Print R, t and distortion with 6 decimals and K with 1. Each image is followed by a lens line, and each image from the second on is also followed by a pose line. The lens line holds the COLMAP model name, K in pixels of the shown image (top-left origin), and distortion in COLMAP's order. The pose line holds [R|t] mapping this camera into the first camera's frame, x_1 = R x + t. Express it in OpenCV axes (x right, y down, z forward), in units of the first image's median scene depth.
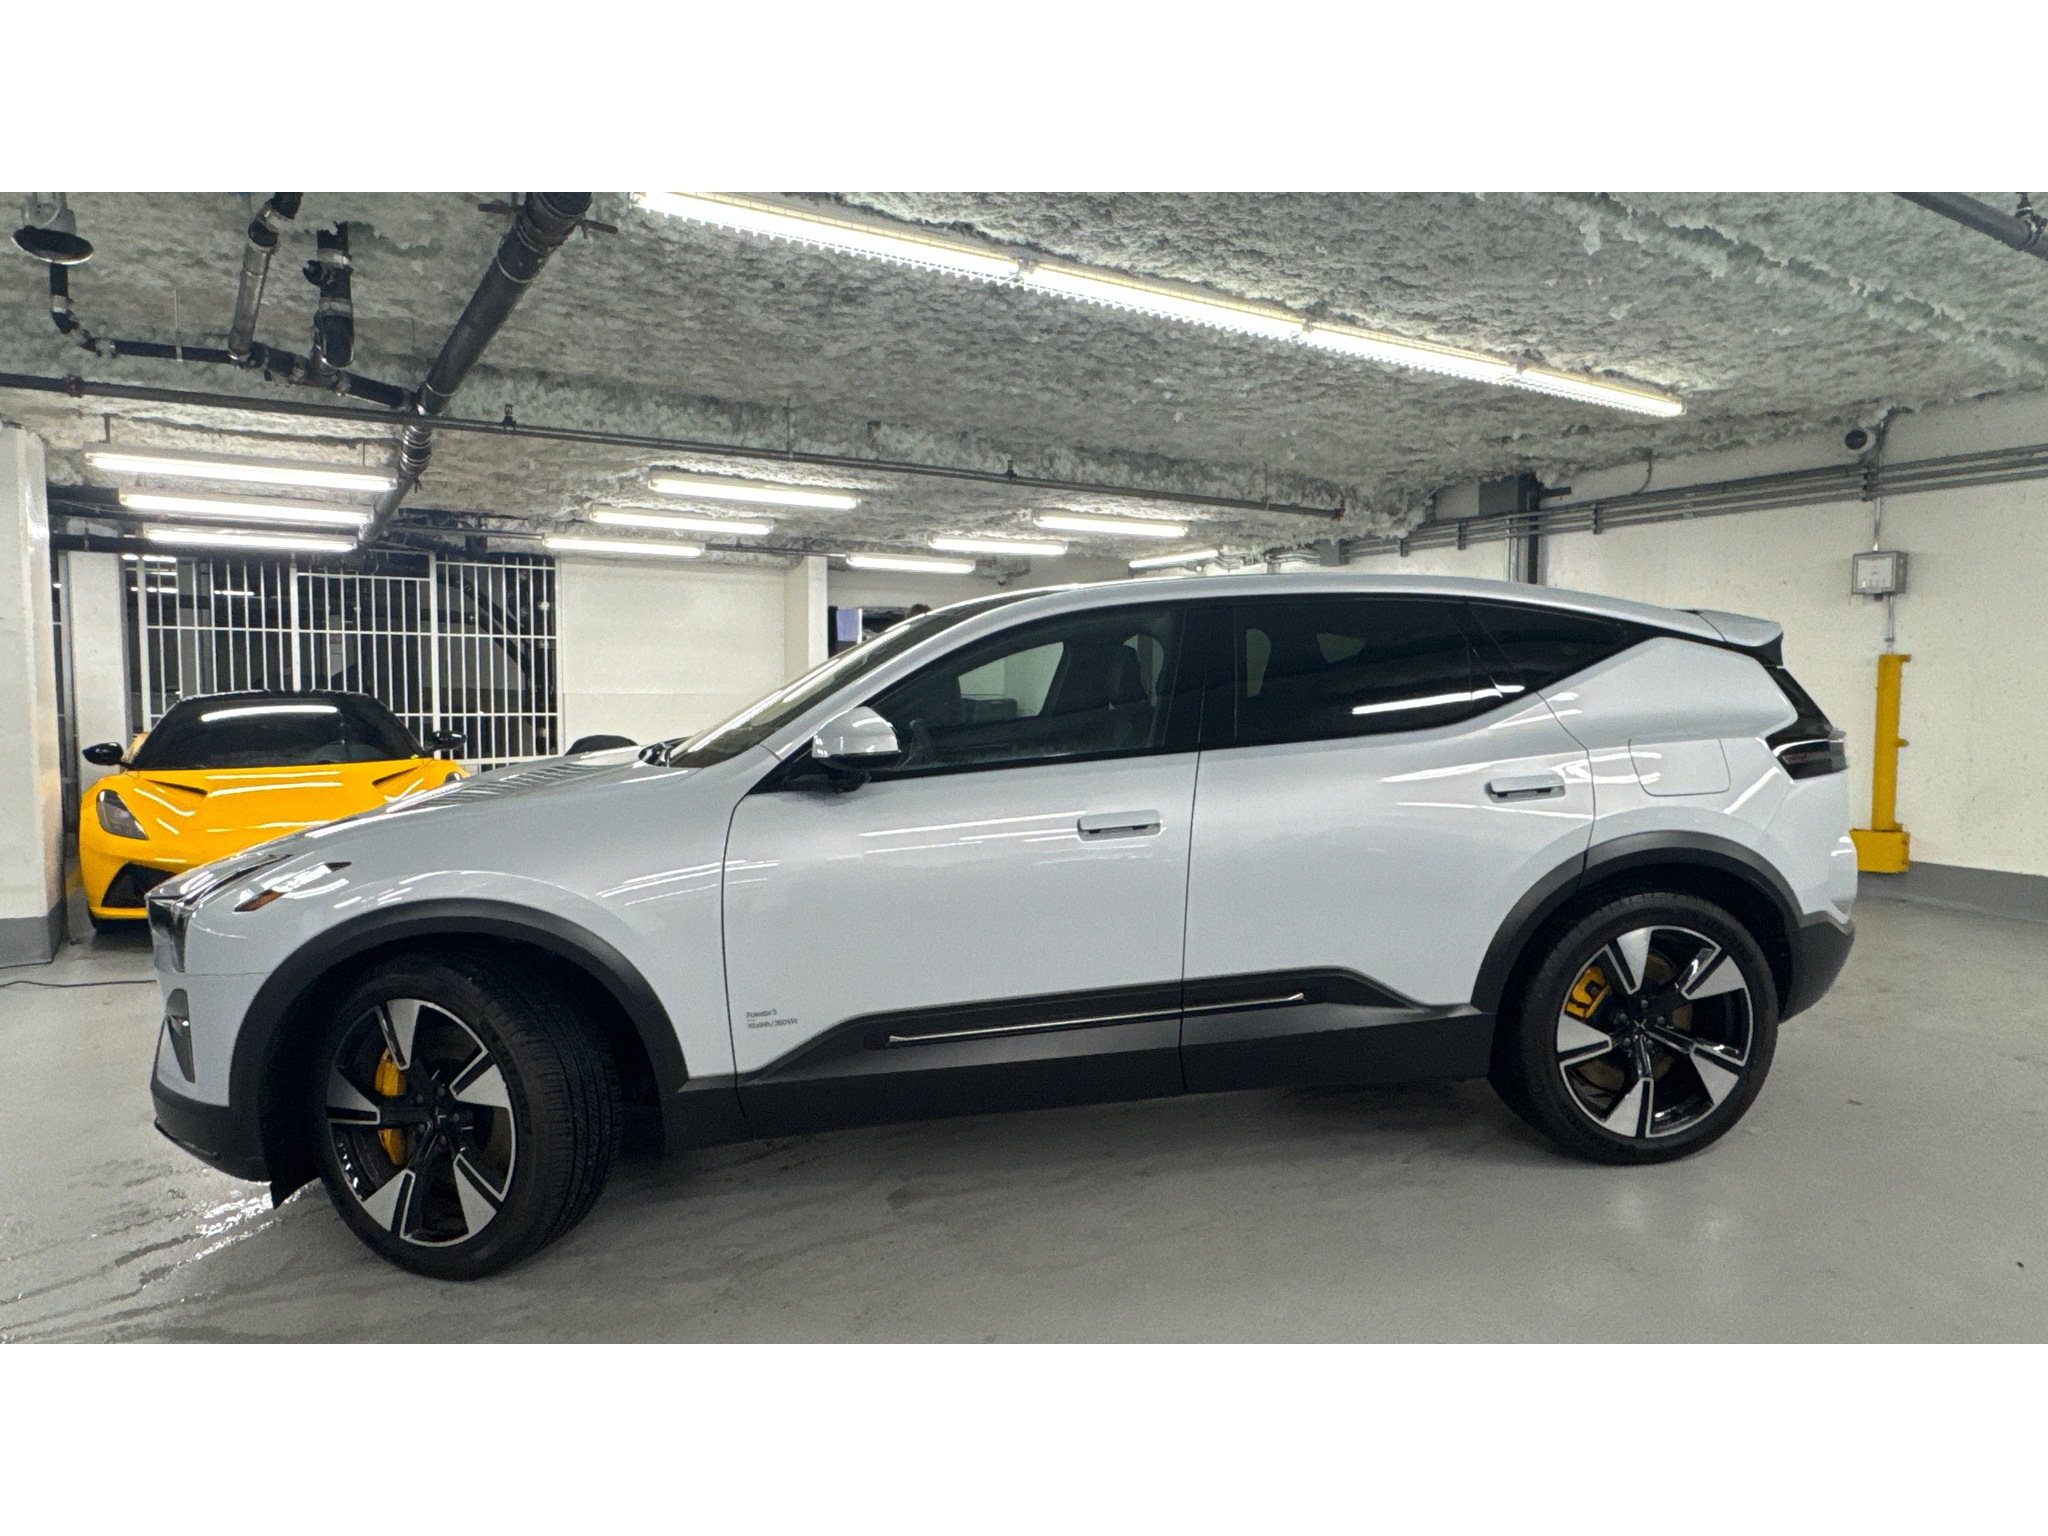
lens RADIAL K [[1216.7, 0, 1024.0], [0, 1216.7, 768.0], [0, 0, 1]] dist [-0.001398, 0.001405]
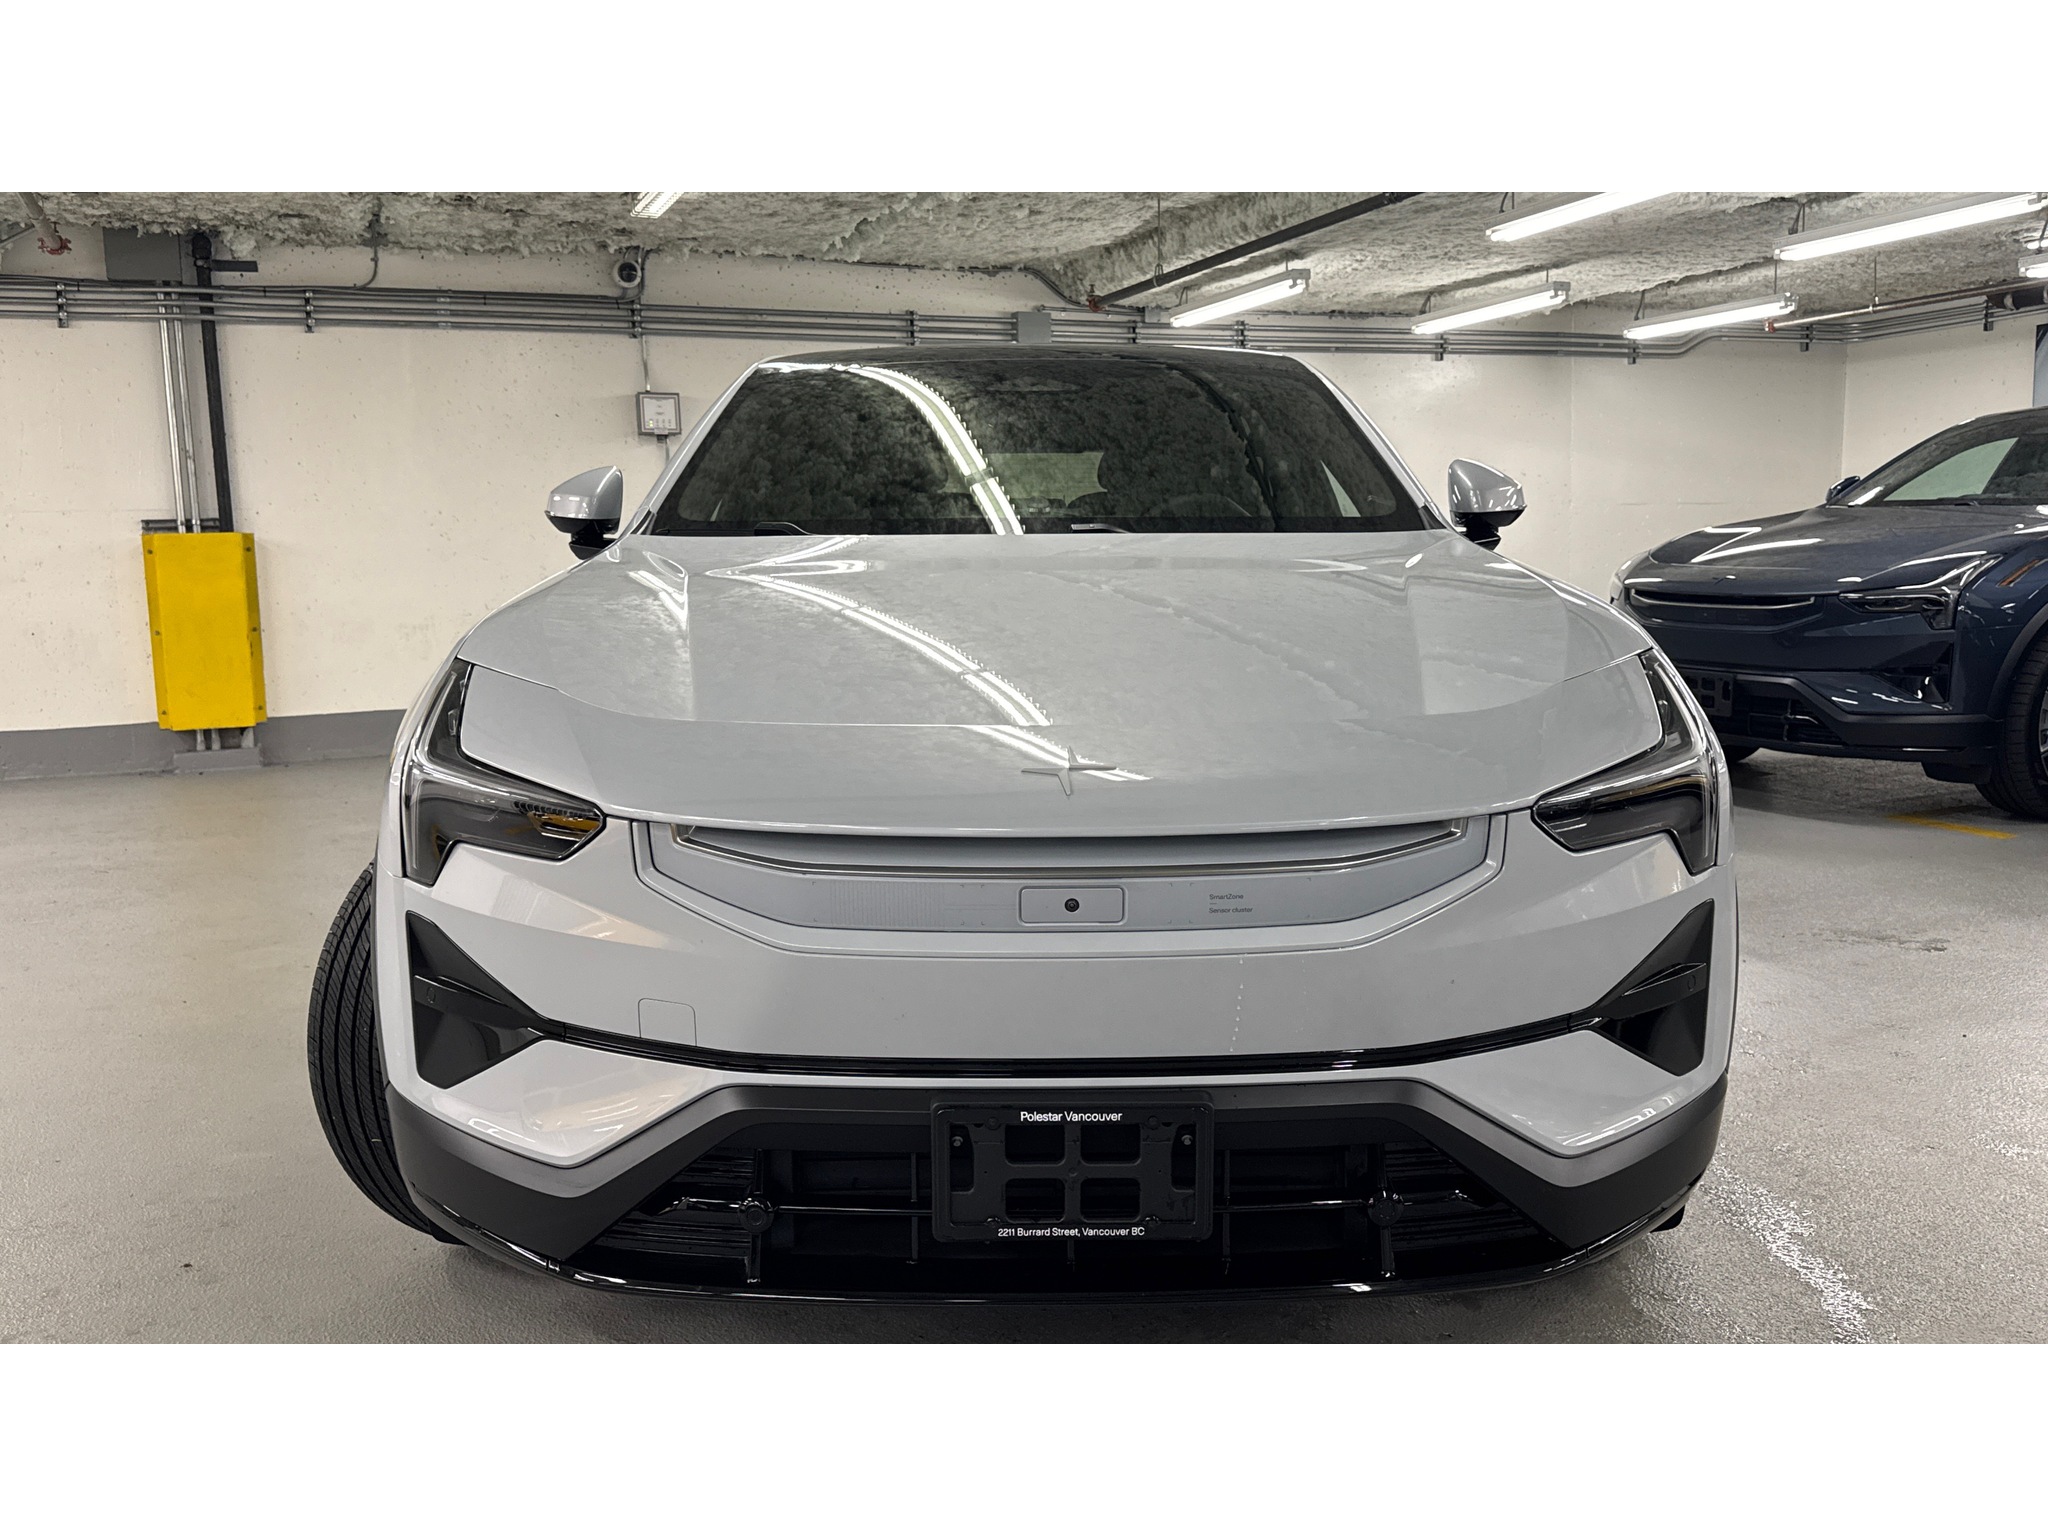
lens RADIAL K [[1719.4, 0, 1024.0], [0, 1719.4, 768.0], [0, 0, 1]] dist [0.005368, -0.046033]
pose [[0.136120, -0.119246, 0.983490, -0.653044], [0.095188, 0.989711, 0.106825, 0.002410], [-0.986109, 0.079075, 0.146071, 0.524139]]
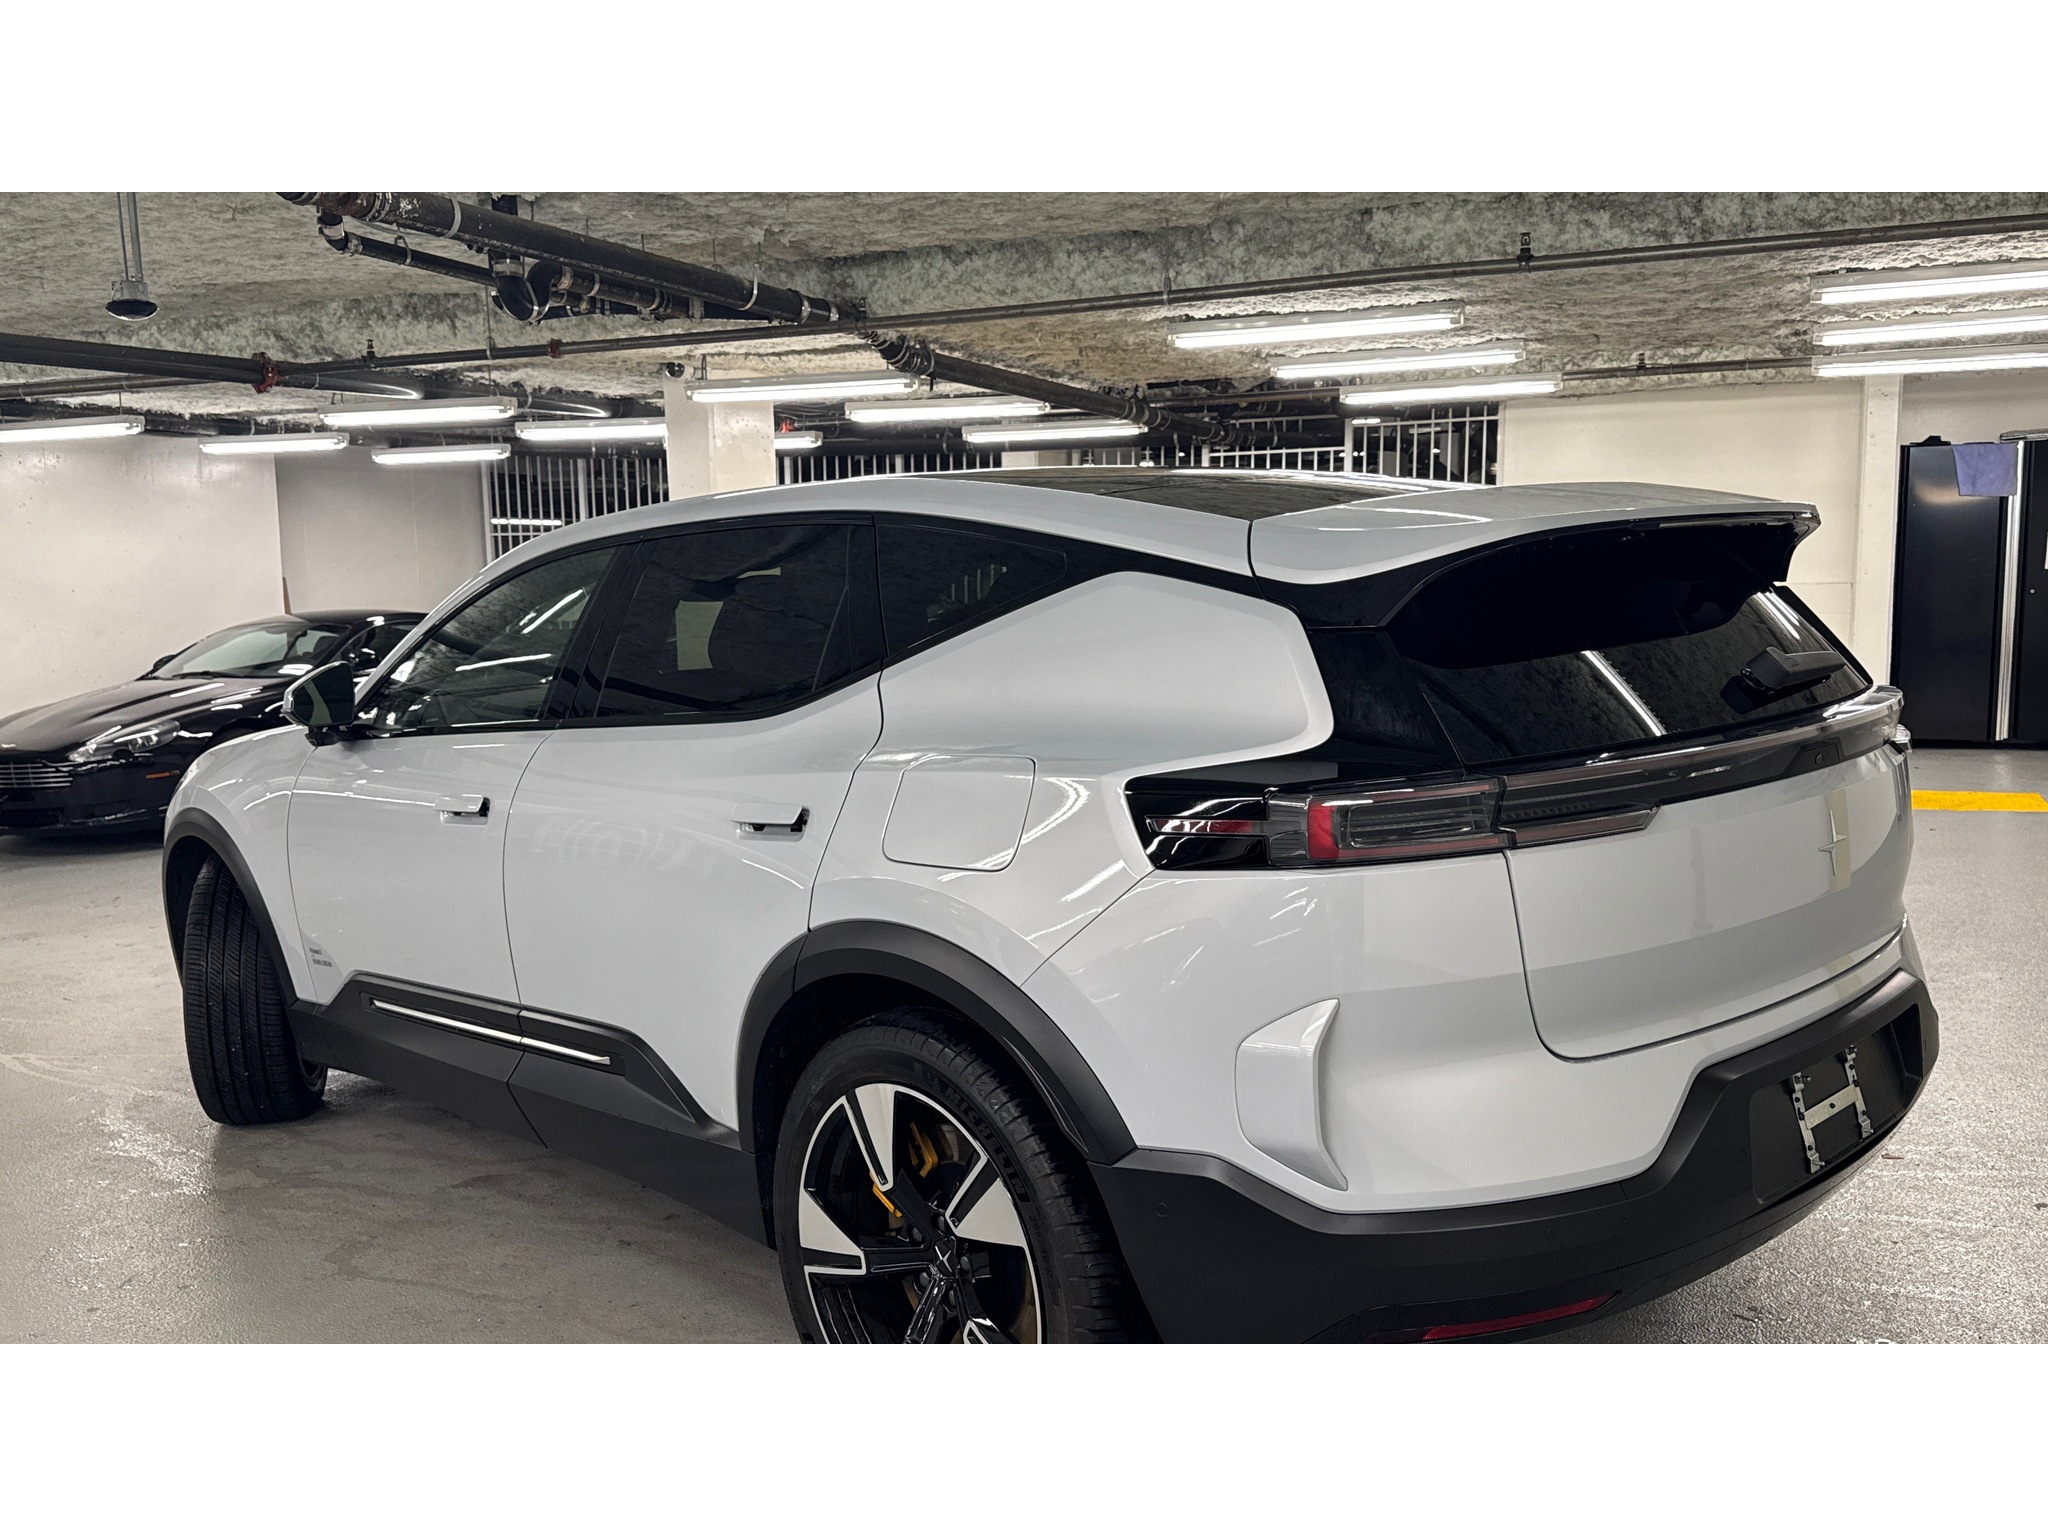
lens RADIAL K [[1708.9, 0, 1024.0], [0, 1708.9, 768.0], [0, 0, 1]] dist [0.053904, -0.003505]
pose [[0.567196, 0.085702, -0.819112, 0.641748], [-0.036509, 0.996210, 0.078951, -0.045874], [0.822773, -0.014876, 0.568175, 0.316108]]
